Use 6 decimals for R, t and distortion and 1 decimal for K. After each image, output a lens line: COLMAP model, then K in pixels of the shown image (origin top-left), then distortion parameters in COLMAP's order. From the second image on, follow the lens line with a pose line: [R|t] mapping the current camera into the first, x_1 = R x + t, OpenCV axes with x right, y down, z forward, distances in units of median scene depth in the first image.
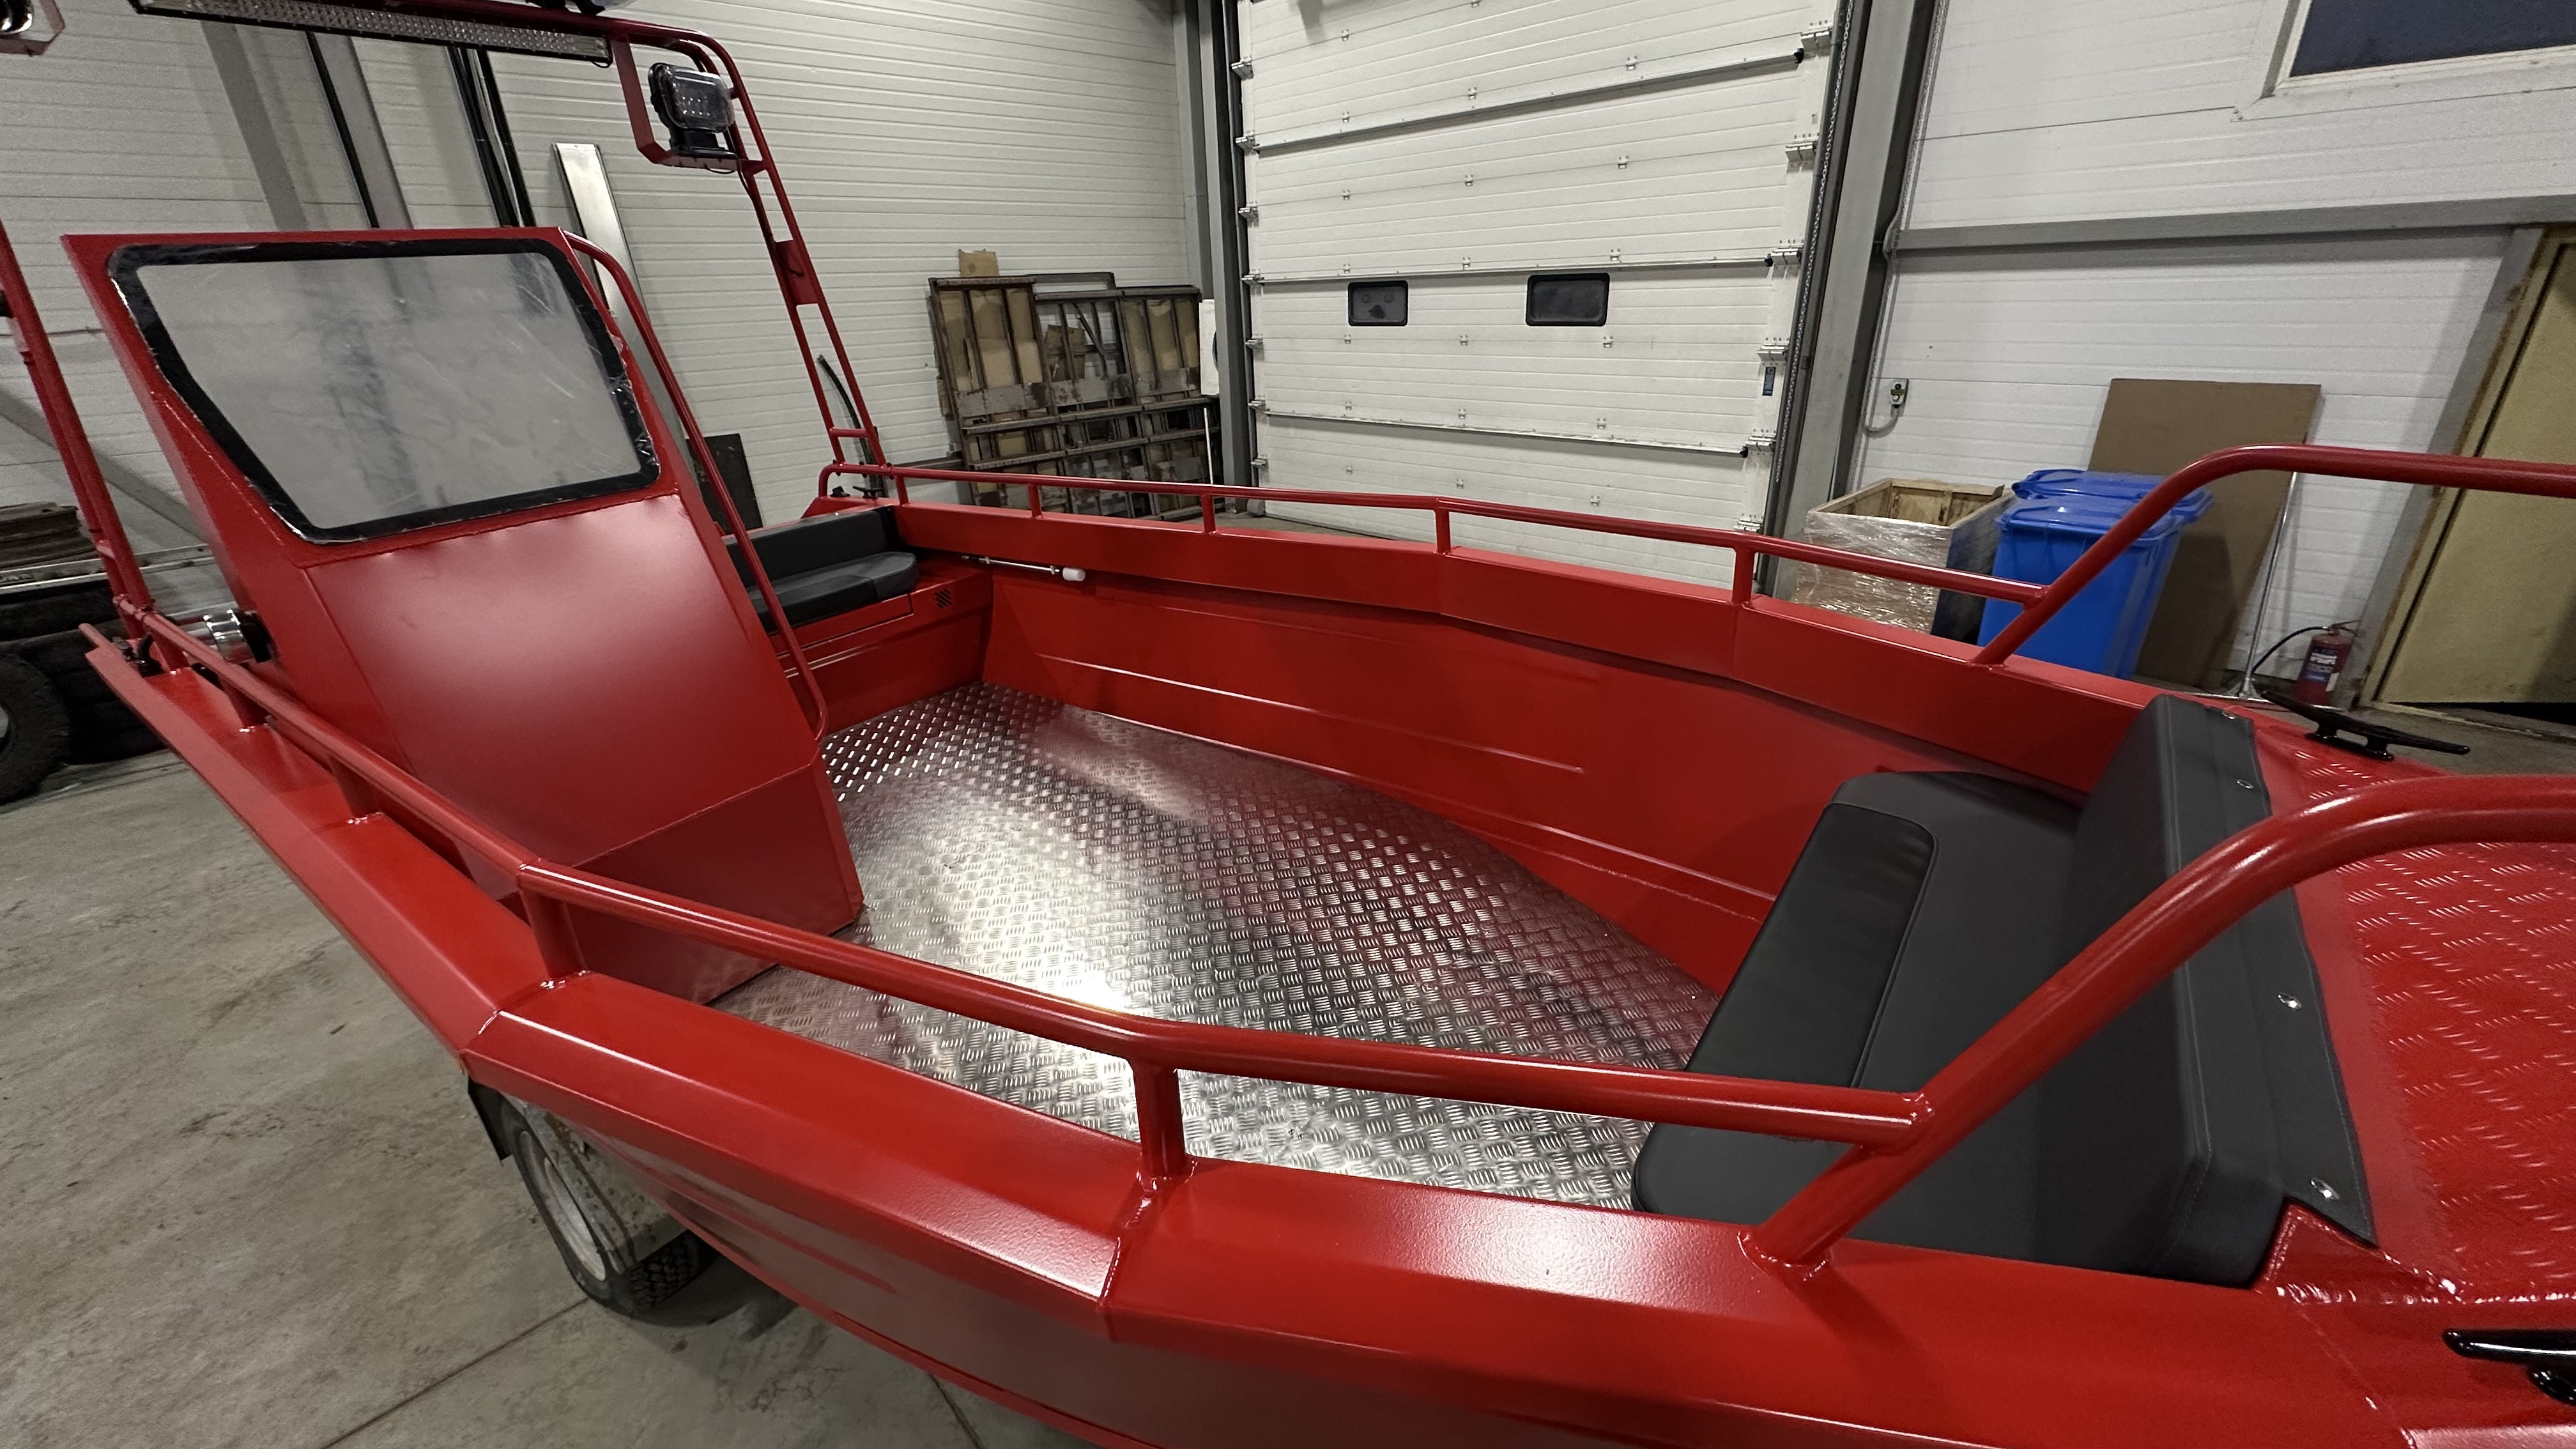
lens RADIAL K [[1028.8, 0, 1295.3], [0, 1028.8, 721.7], [0, 0, 1]] dist [-0.003399, 0.000900]
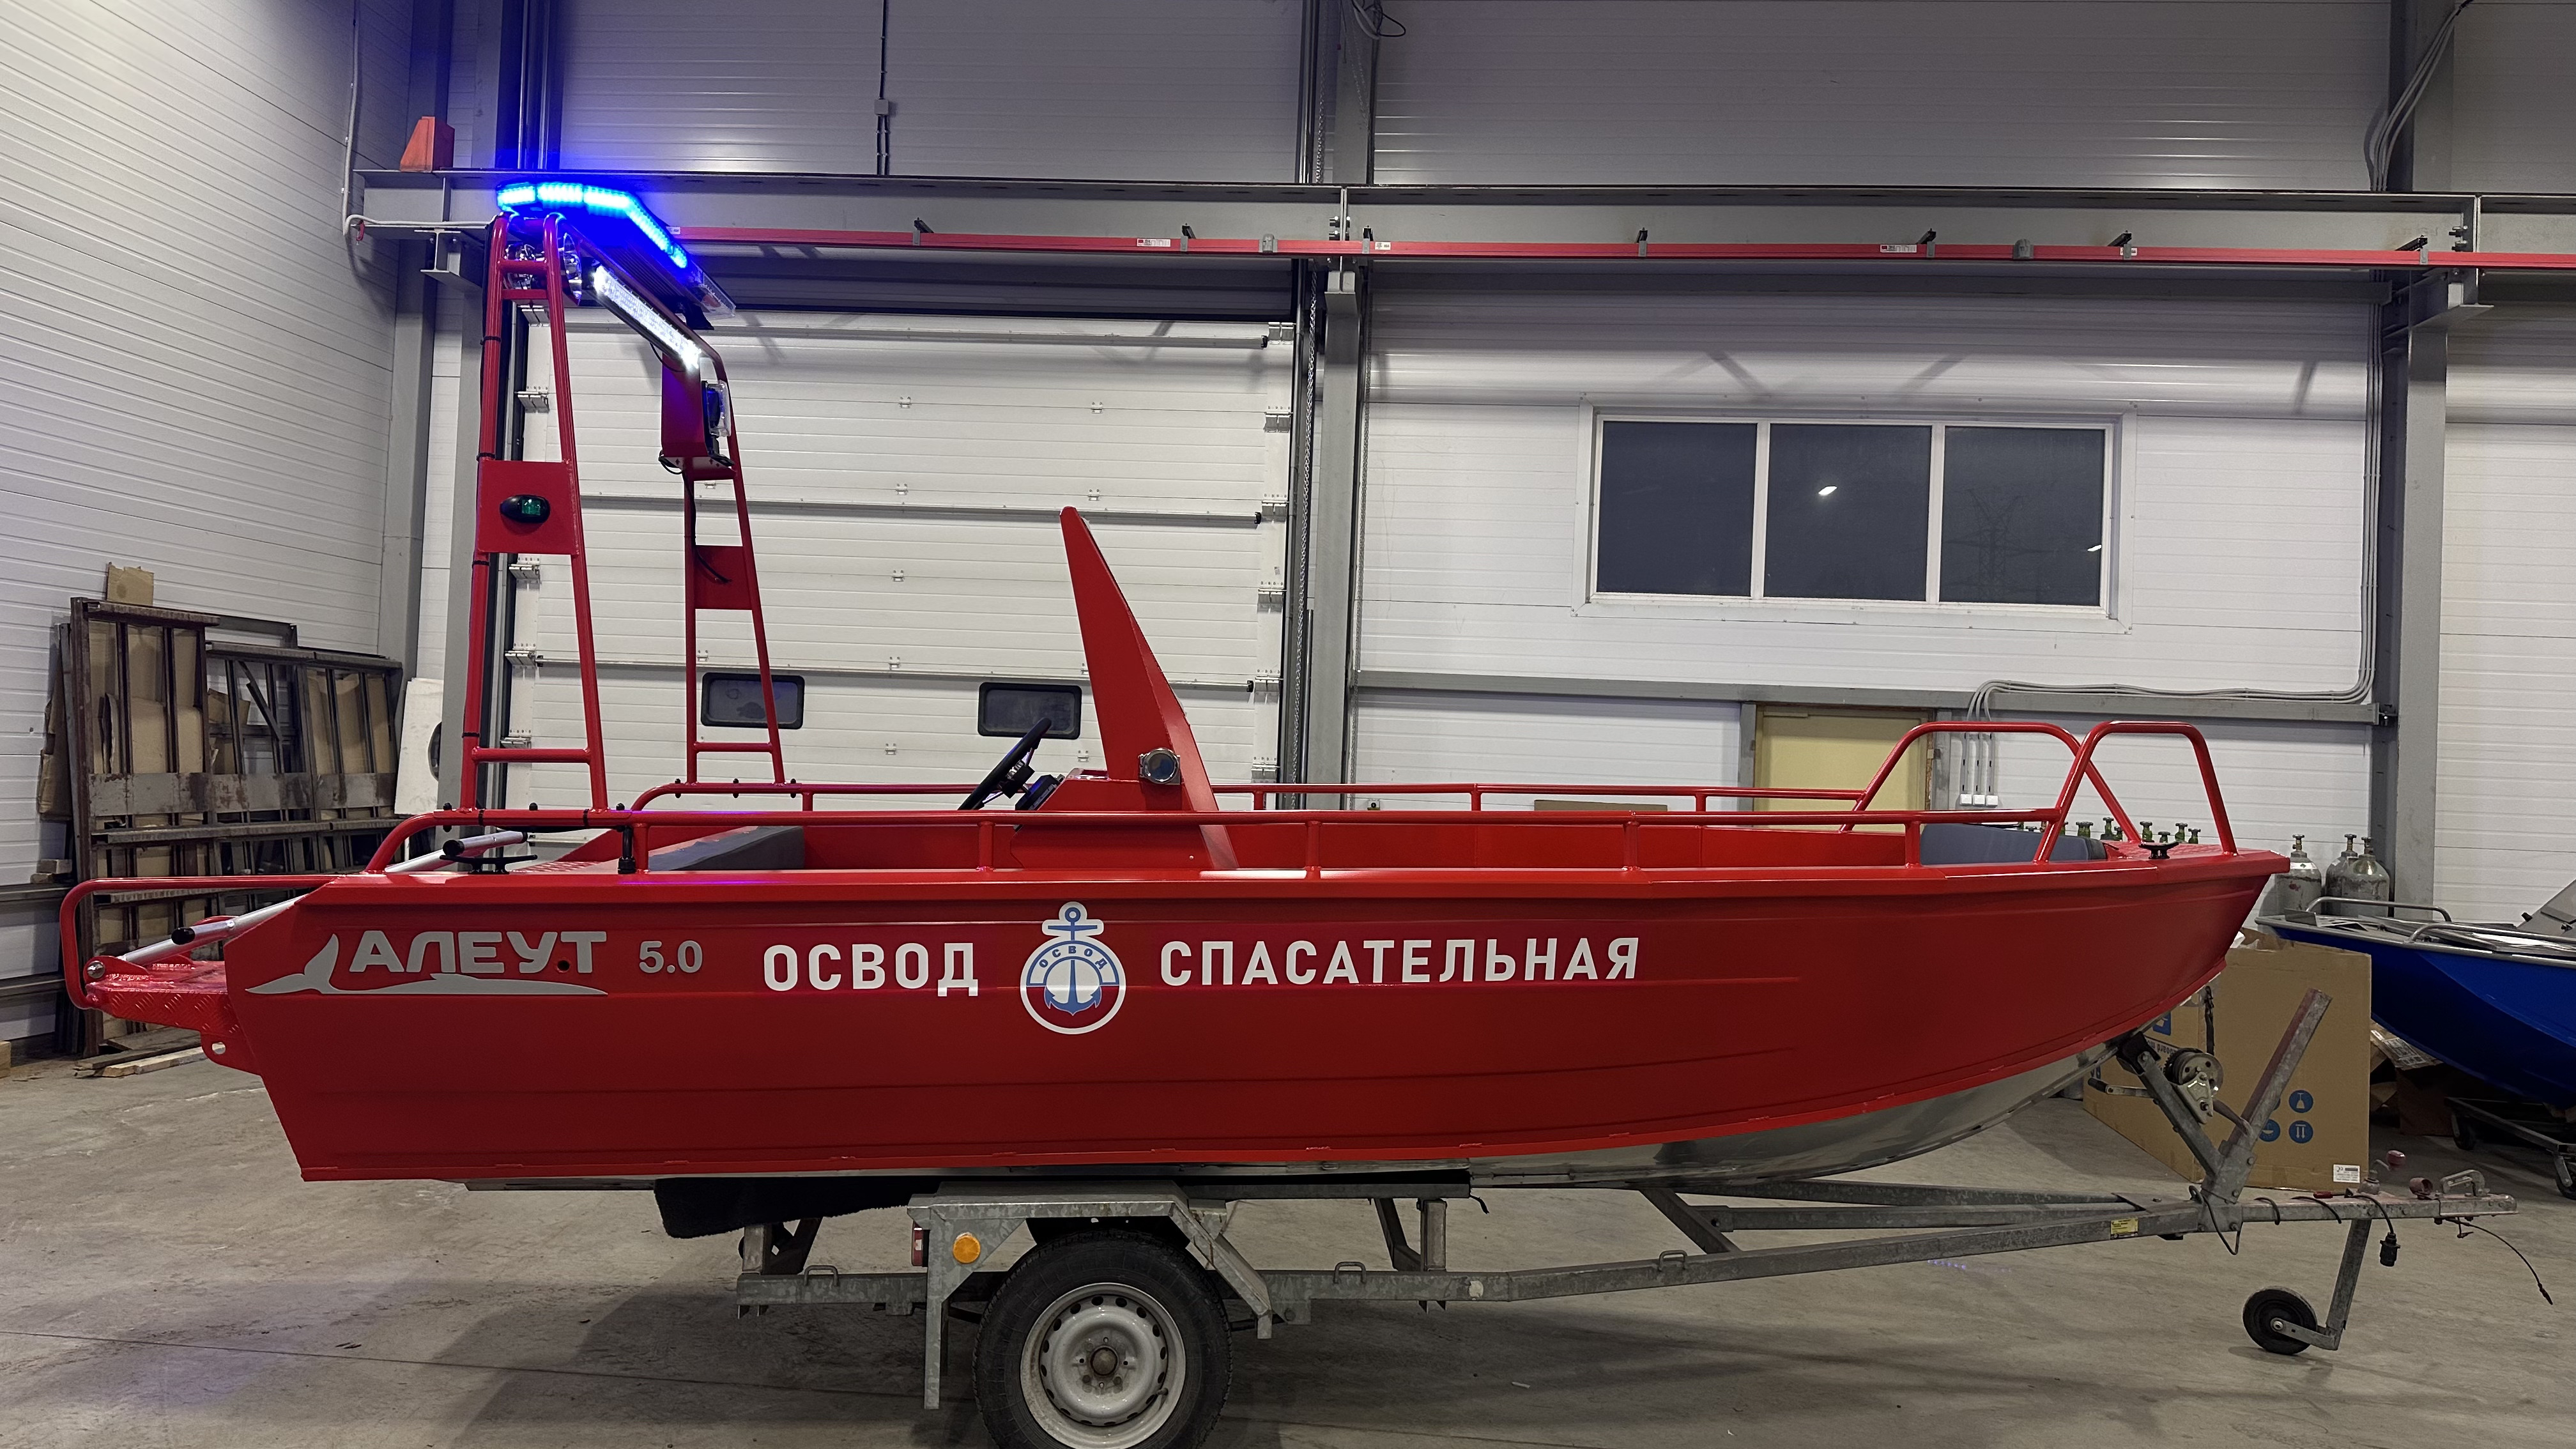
lens RADIAL K [[1797.8, 0, 1283.3], [0, 1797.8, 704.8], [0, 0, 1]] dist [0.072421, -0.094608]
pose [[0.750287, 0.087330, 0.655319, -0.499469], [0.197870, 0.916135, -0.348632, 0.145849], [-0.630806, 0.391242, 0.670085, -0.159166]]
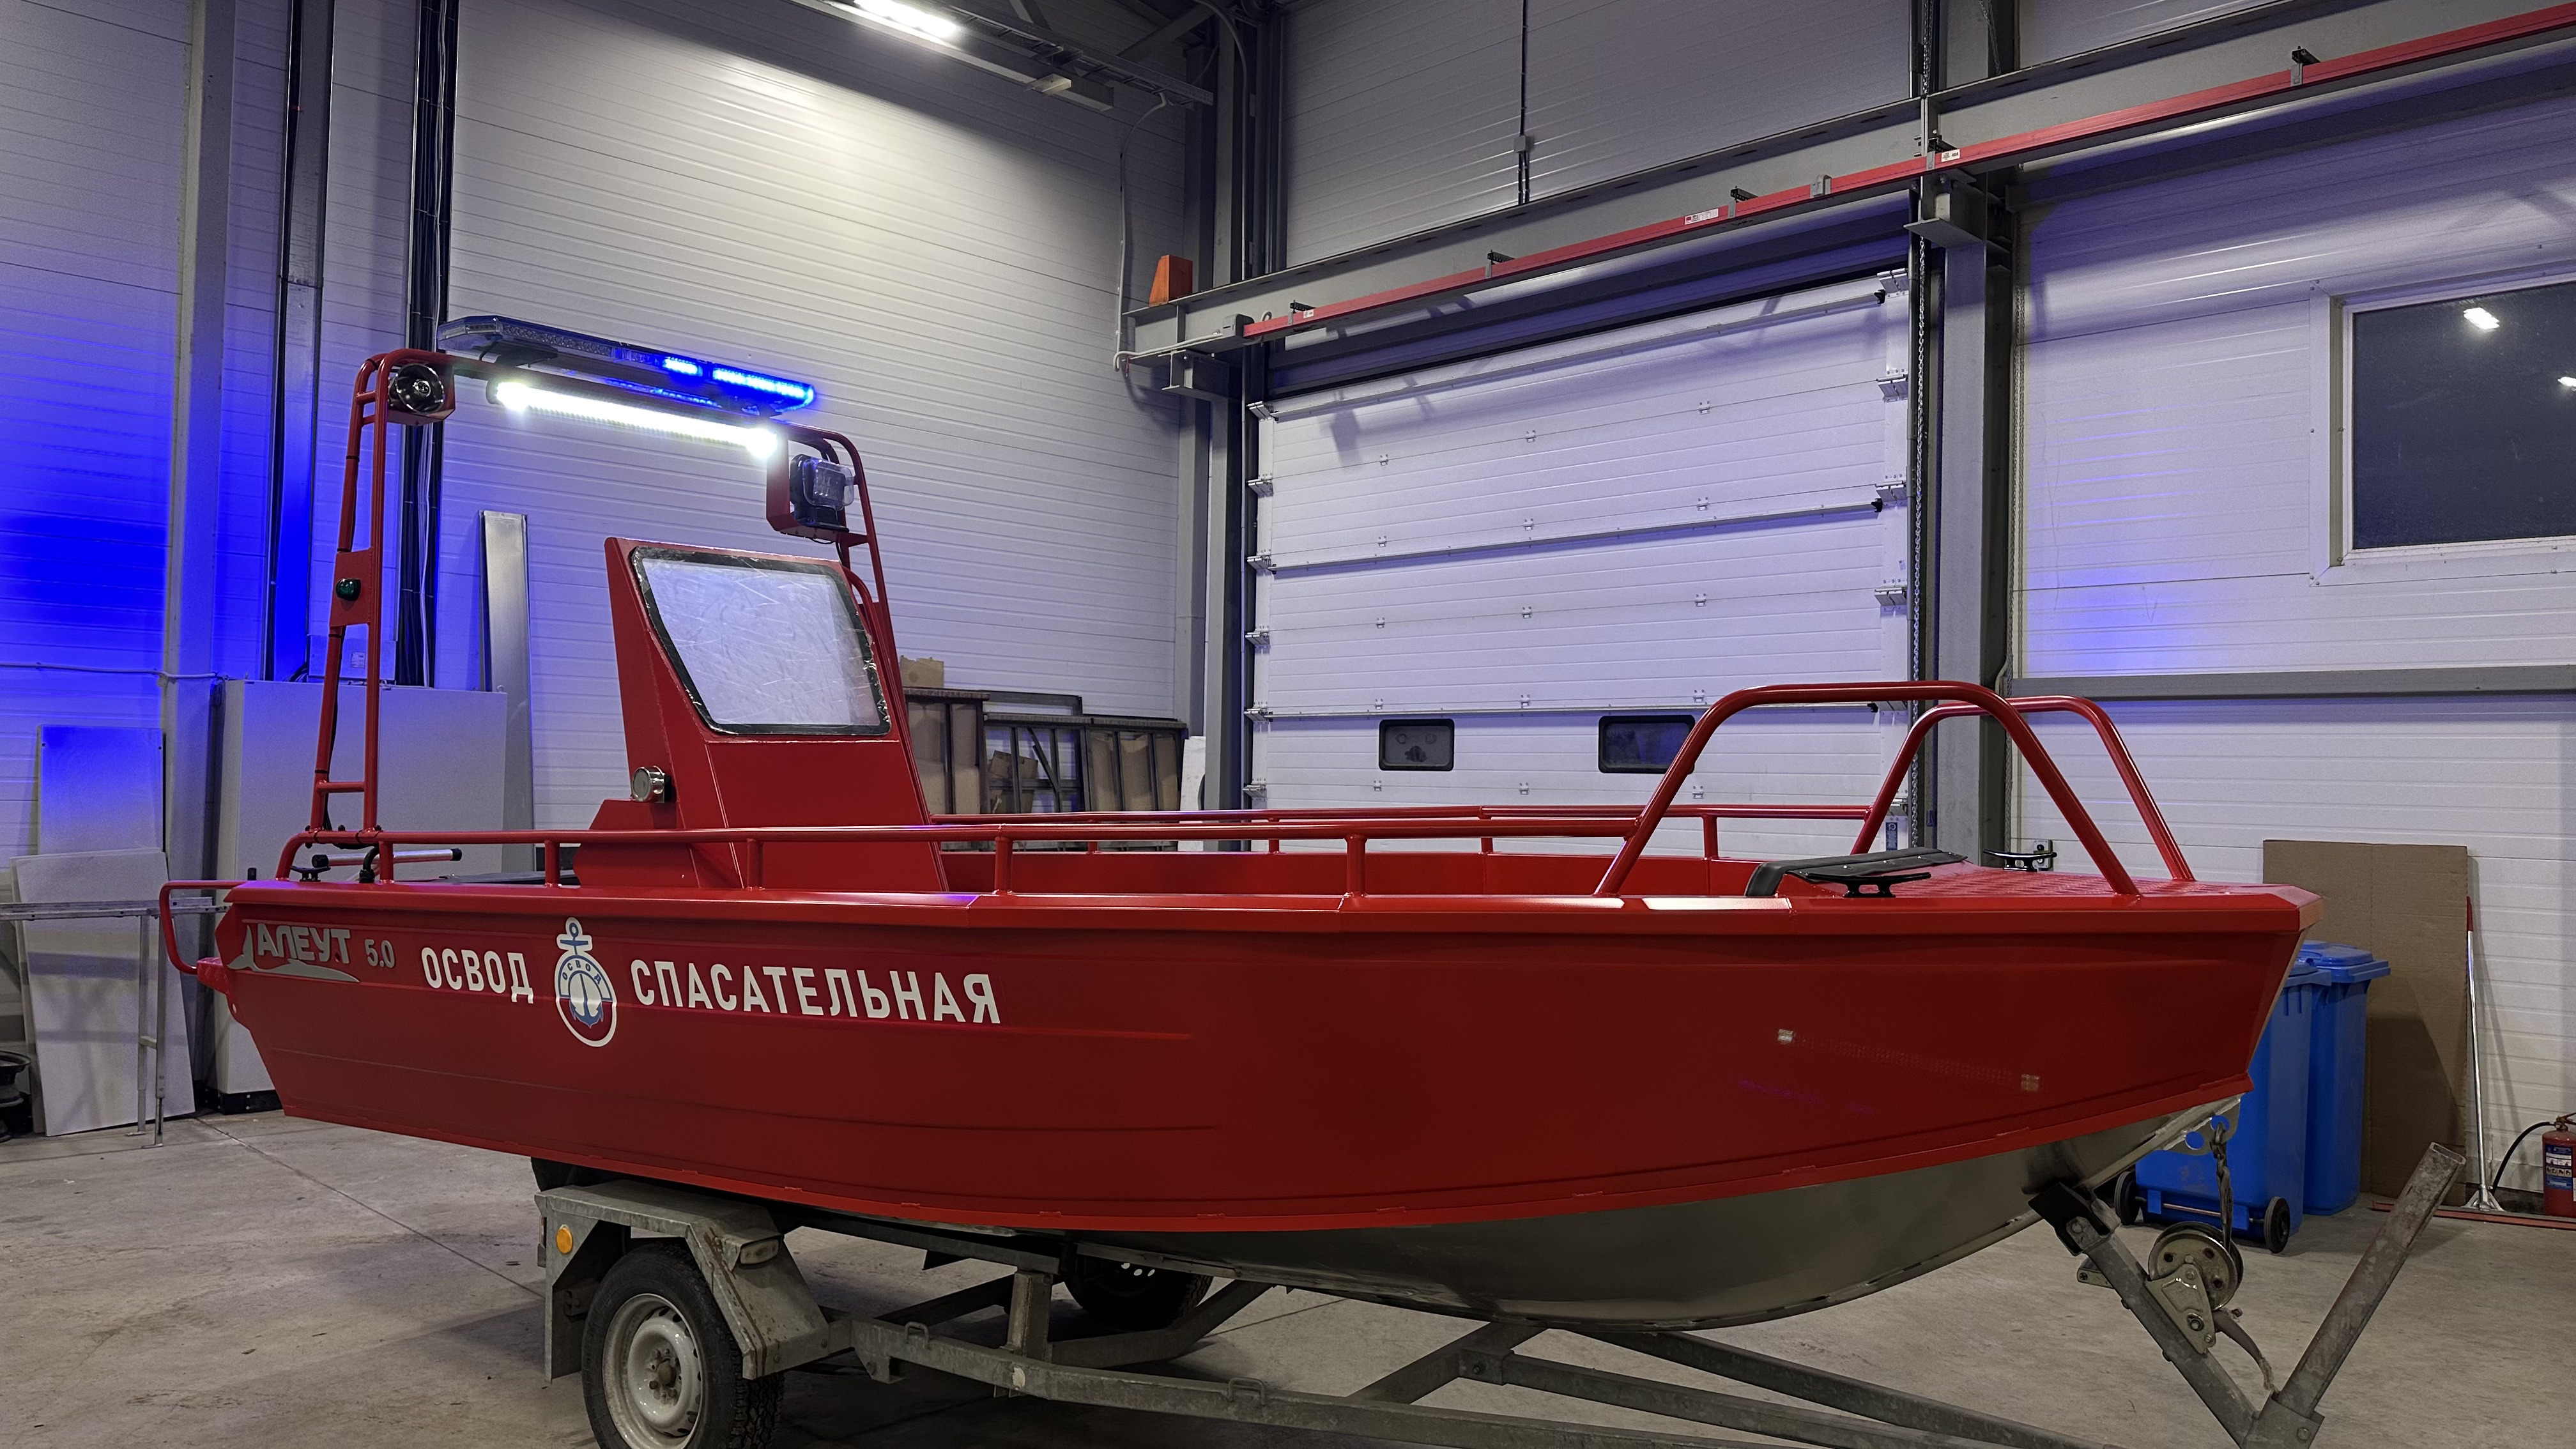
lens RADIAL K [[1797.8, 0, 1285.6], [0, 1797.8, 719.4], [0, 0, 1]] dist [0.072421, -0.094608]
pose [[0.998519, 0.053878, 0.007563, -0.032852], [-0.045574, 0.904232, -0.424604, 0.170805], [-0.029715, 0.423630, 0.905348, -0.267100]]
